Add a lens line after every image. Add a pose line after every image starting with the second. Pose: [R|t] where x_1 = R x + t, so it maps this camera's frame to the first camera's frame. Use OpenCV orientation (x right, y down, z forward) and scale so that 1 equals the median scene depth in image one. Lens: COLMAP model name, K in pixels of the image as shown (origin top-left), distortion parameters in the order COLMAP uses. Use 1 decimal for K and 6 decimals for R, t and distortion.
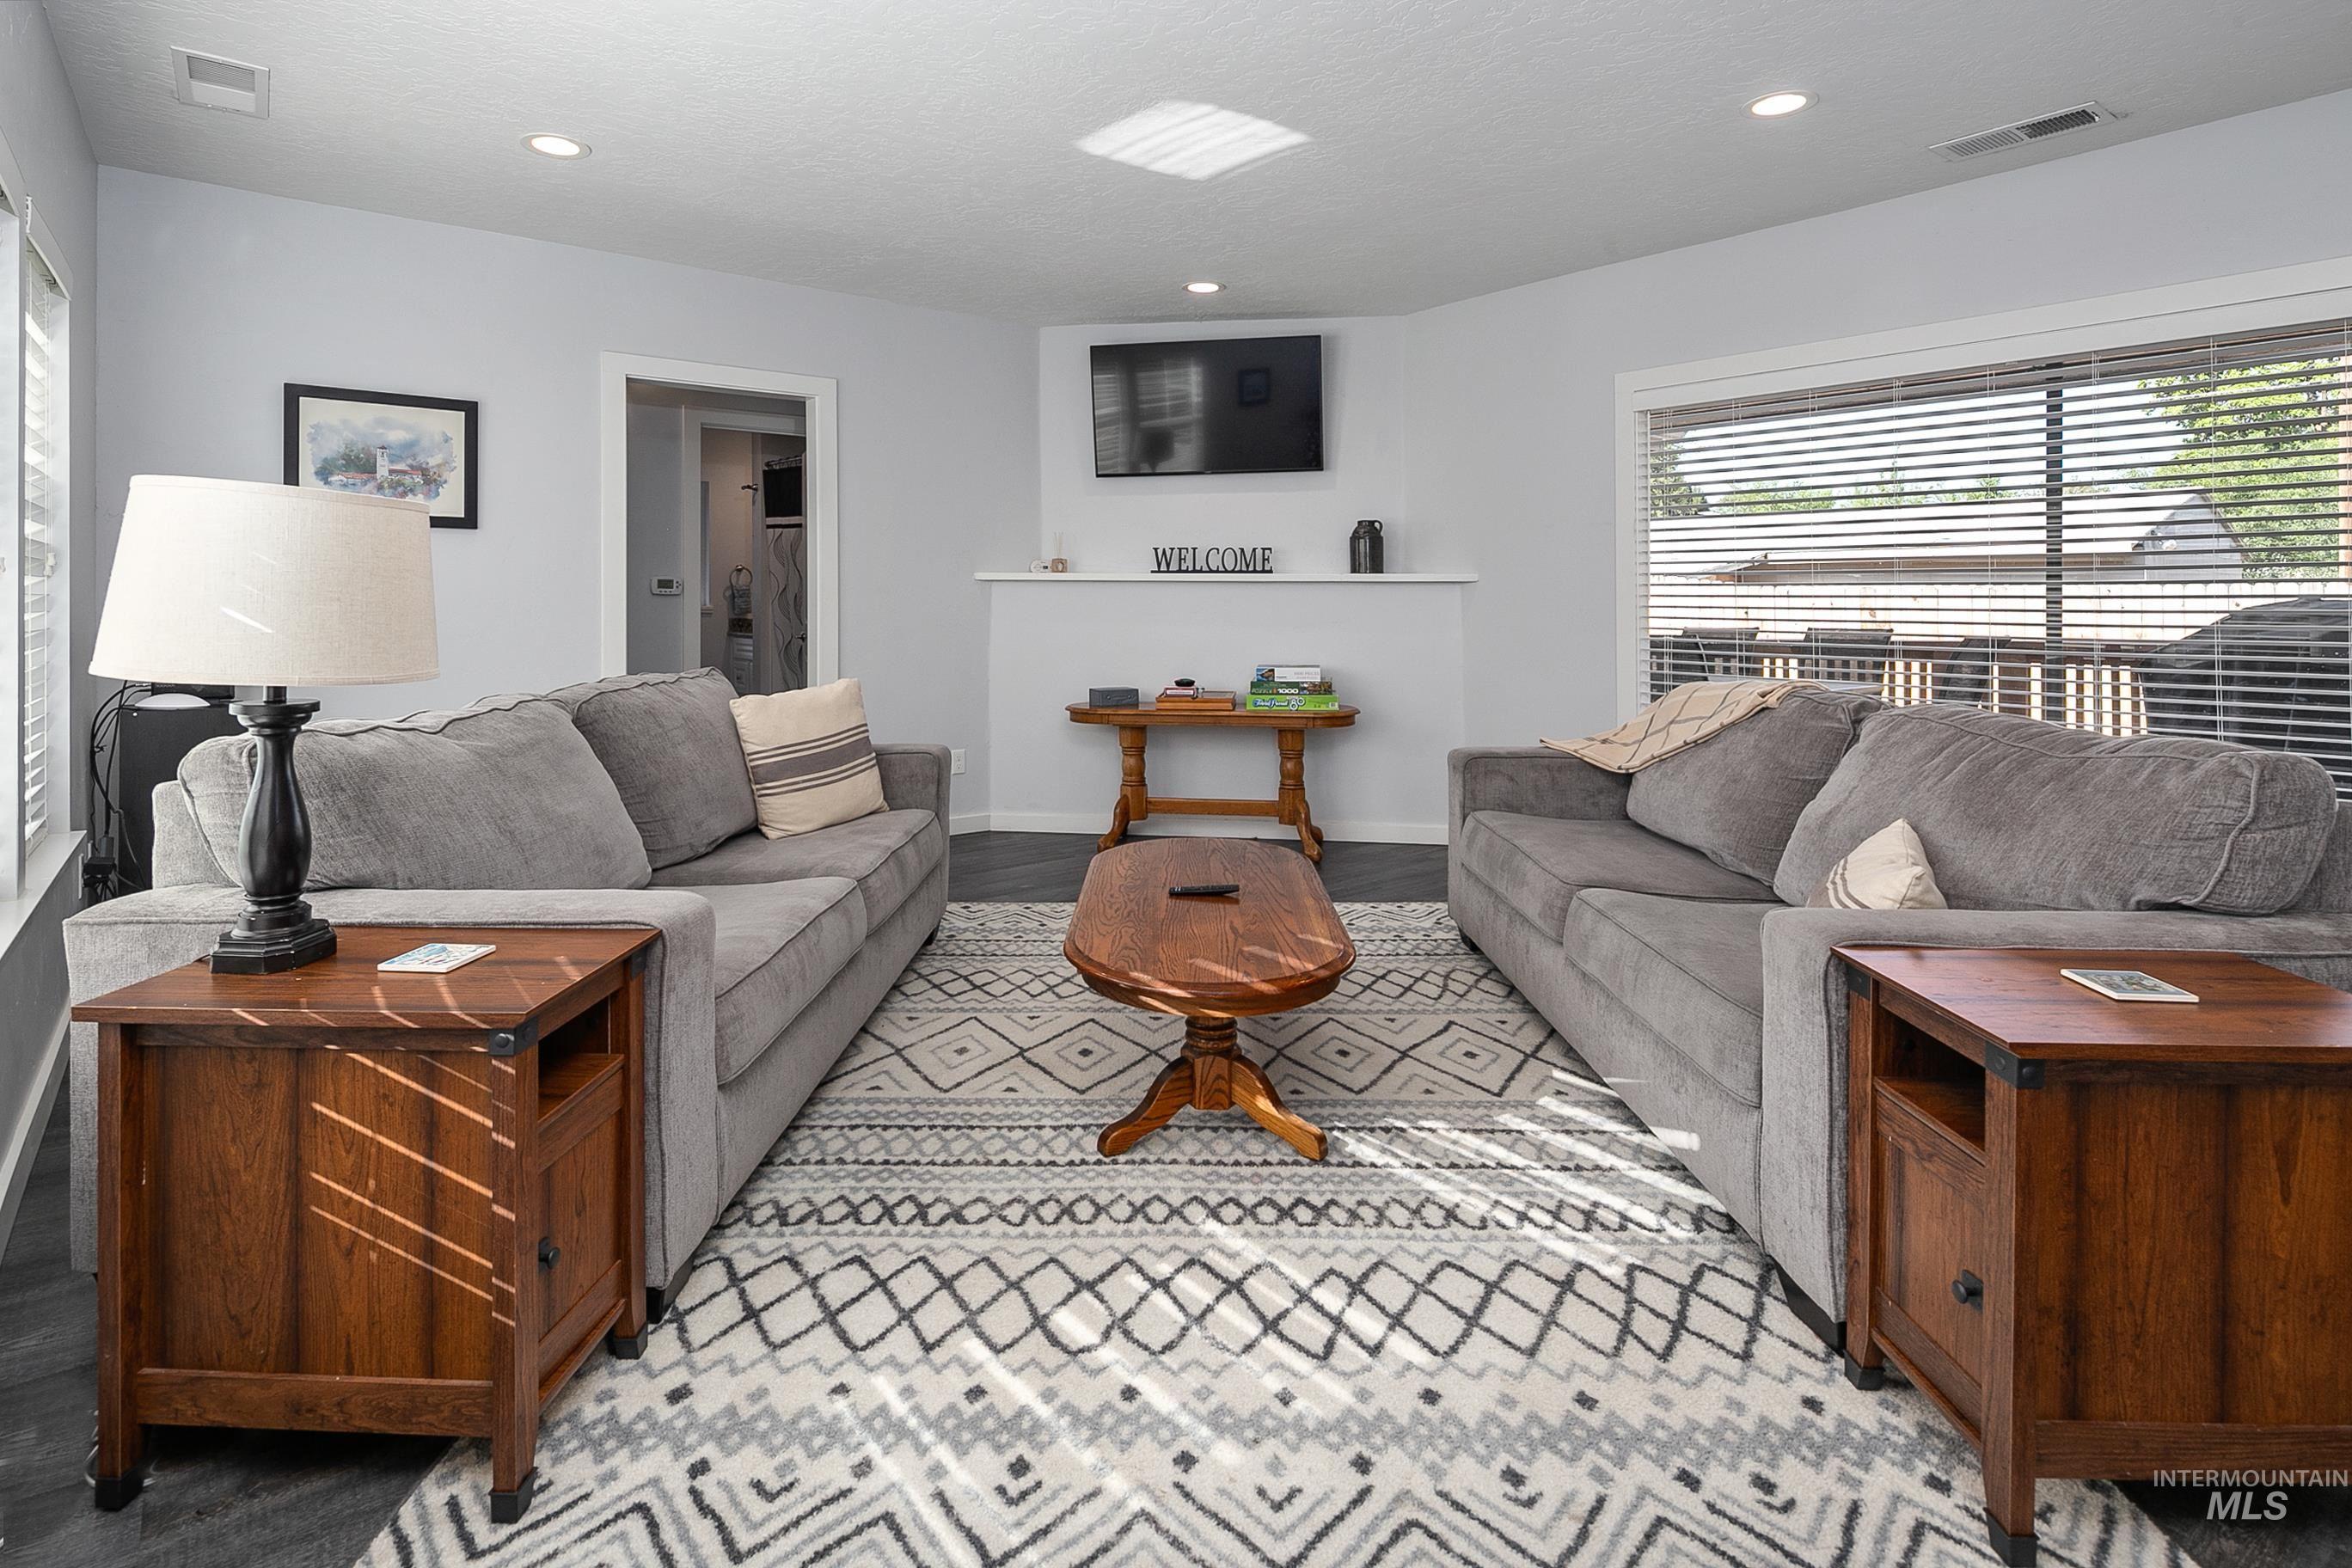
lens RADIAL K [[1166.7, 0, 1173.5], [0, 1166.7, 628.8], [0, 0, 1]] dist [-0.001862, -0.000713]
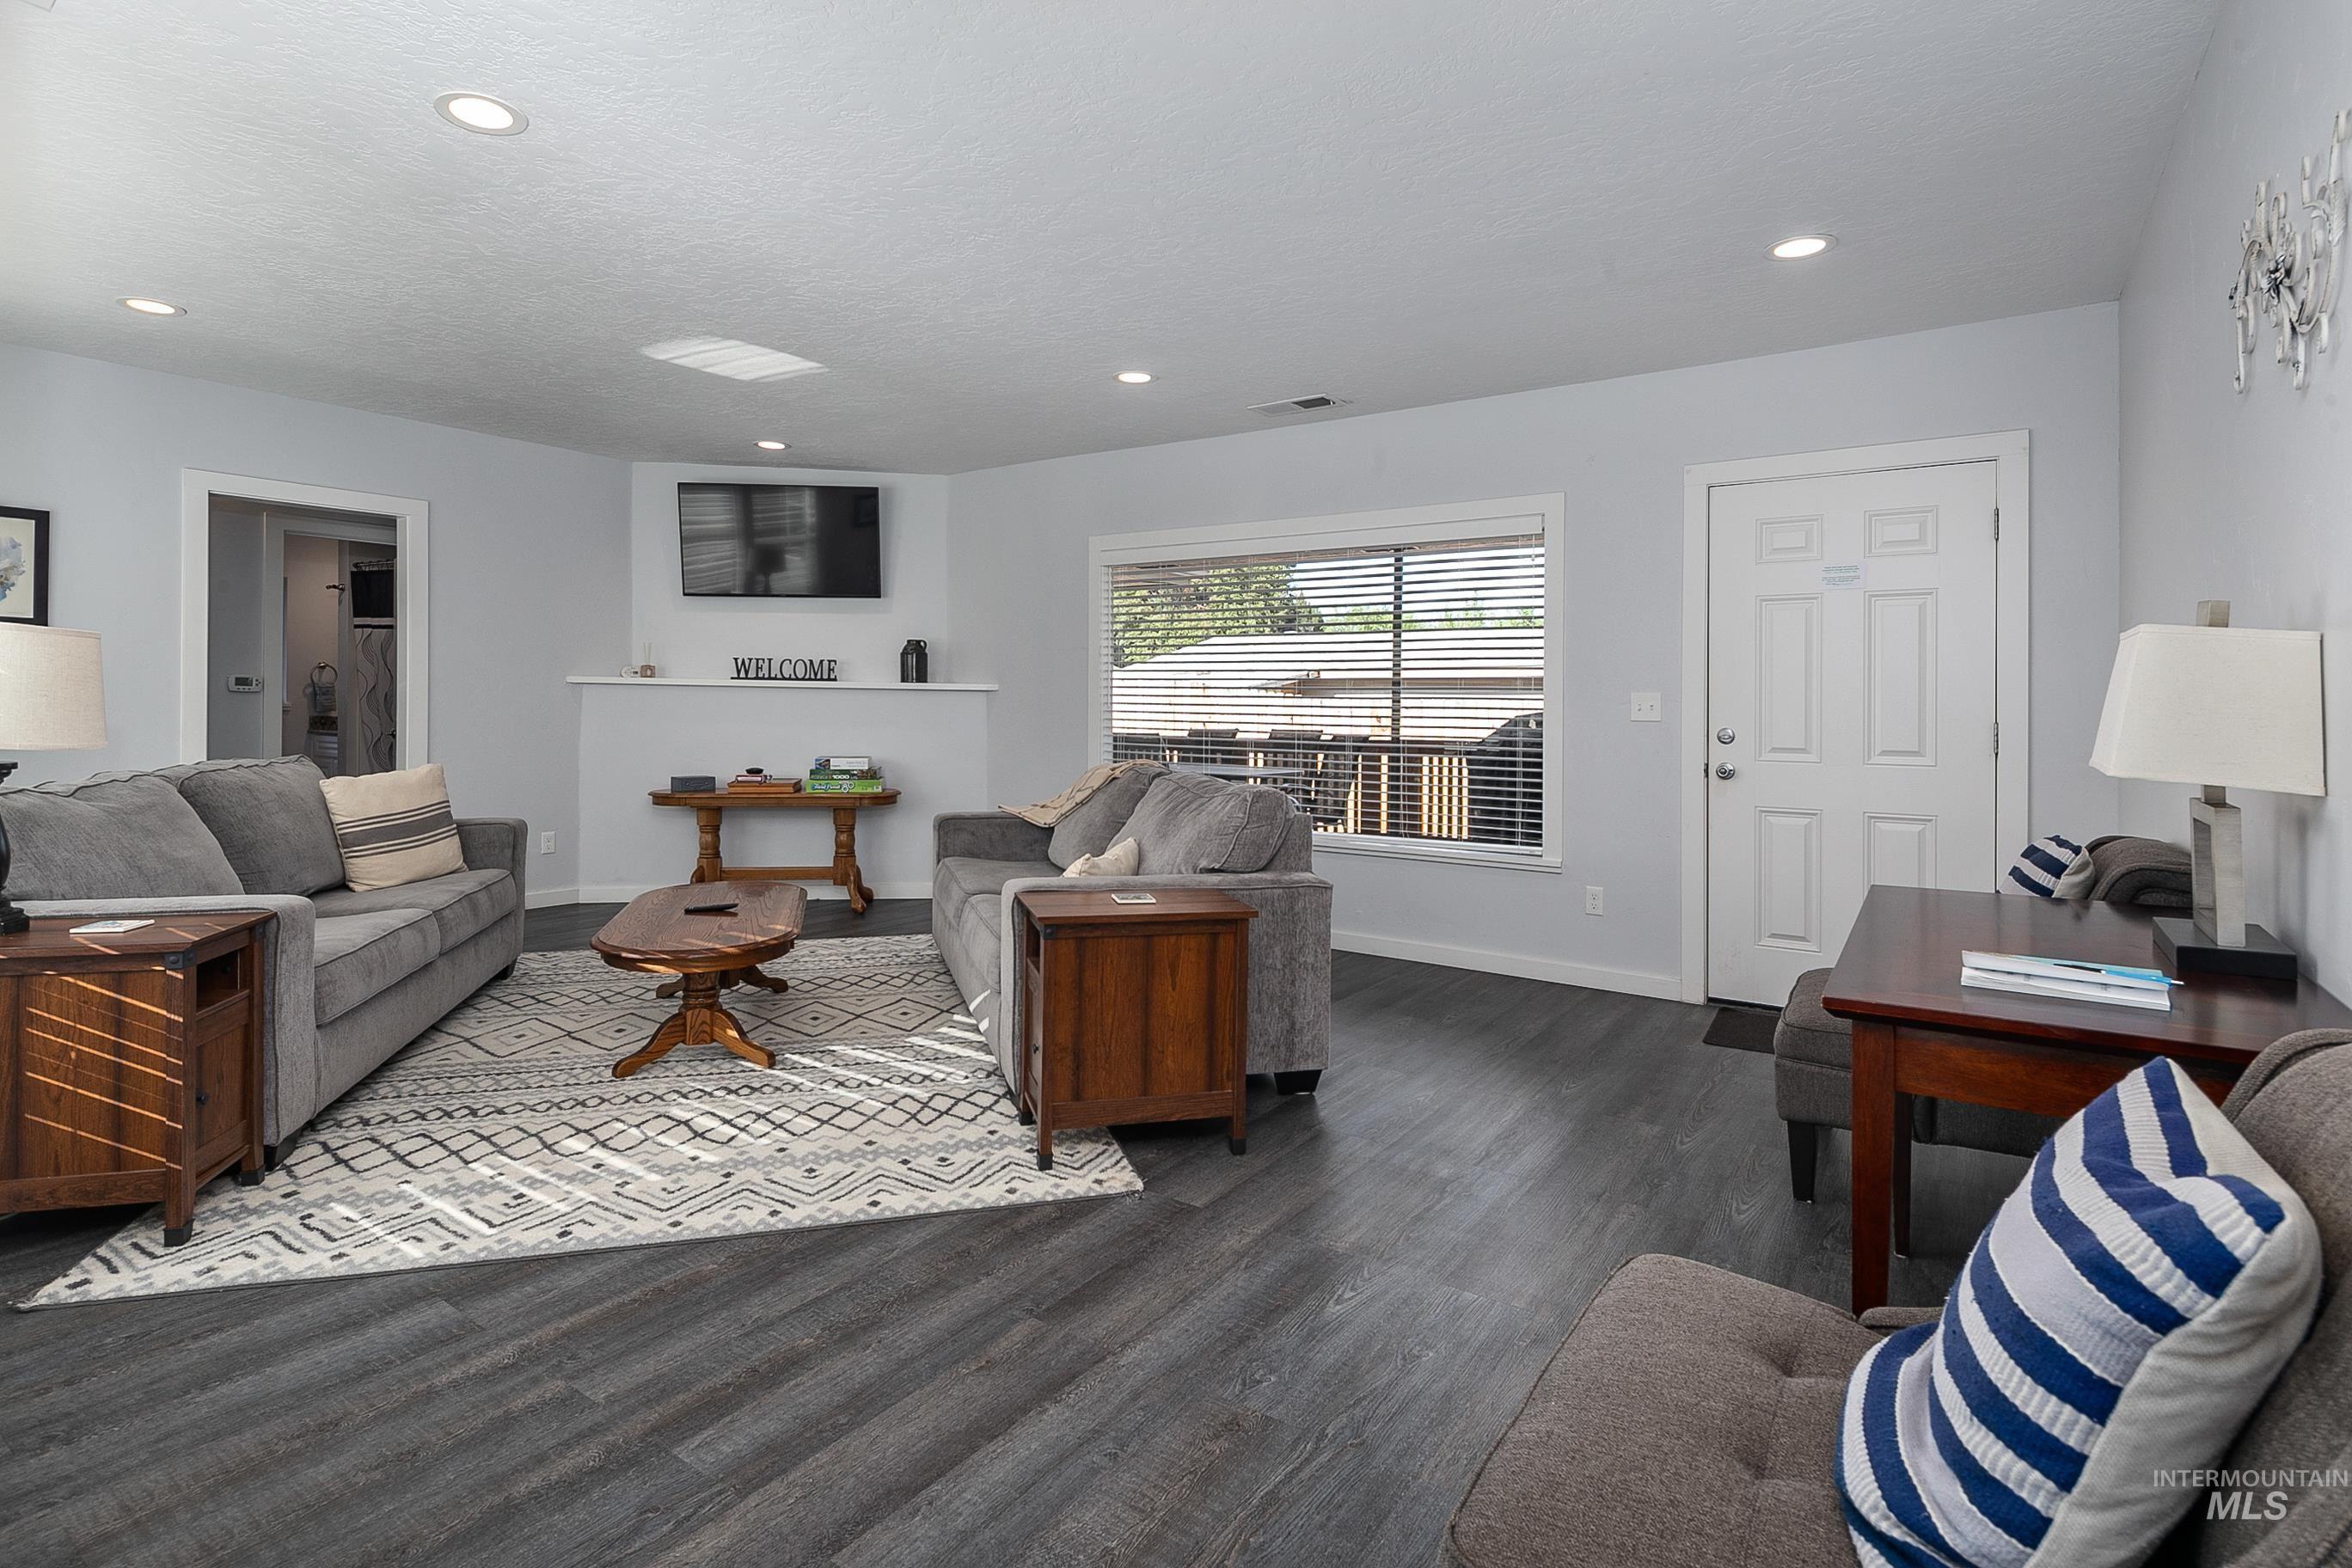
lens RADIAL K [[1173.3, 0, 1180.9], [0, 1173.3, 726.2], [0, 0, 1]] dist [-0.000987, -0.002989]
pose [[0.961035, 0.005635, 0.276368, 0.146780], [-0.004001, 0.999971, -0.006475, 0.009077], [-0.276397, 0.005117, 0.961030, -0.428608]]
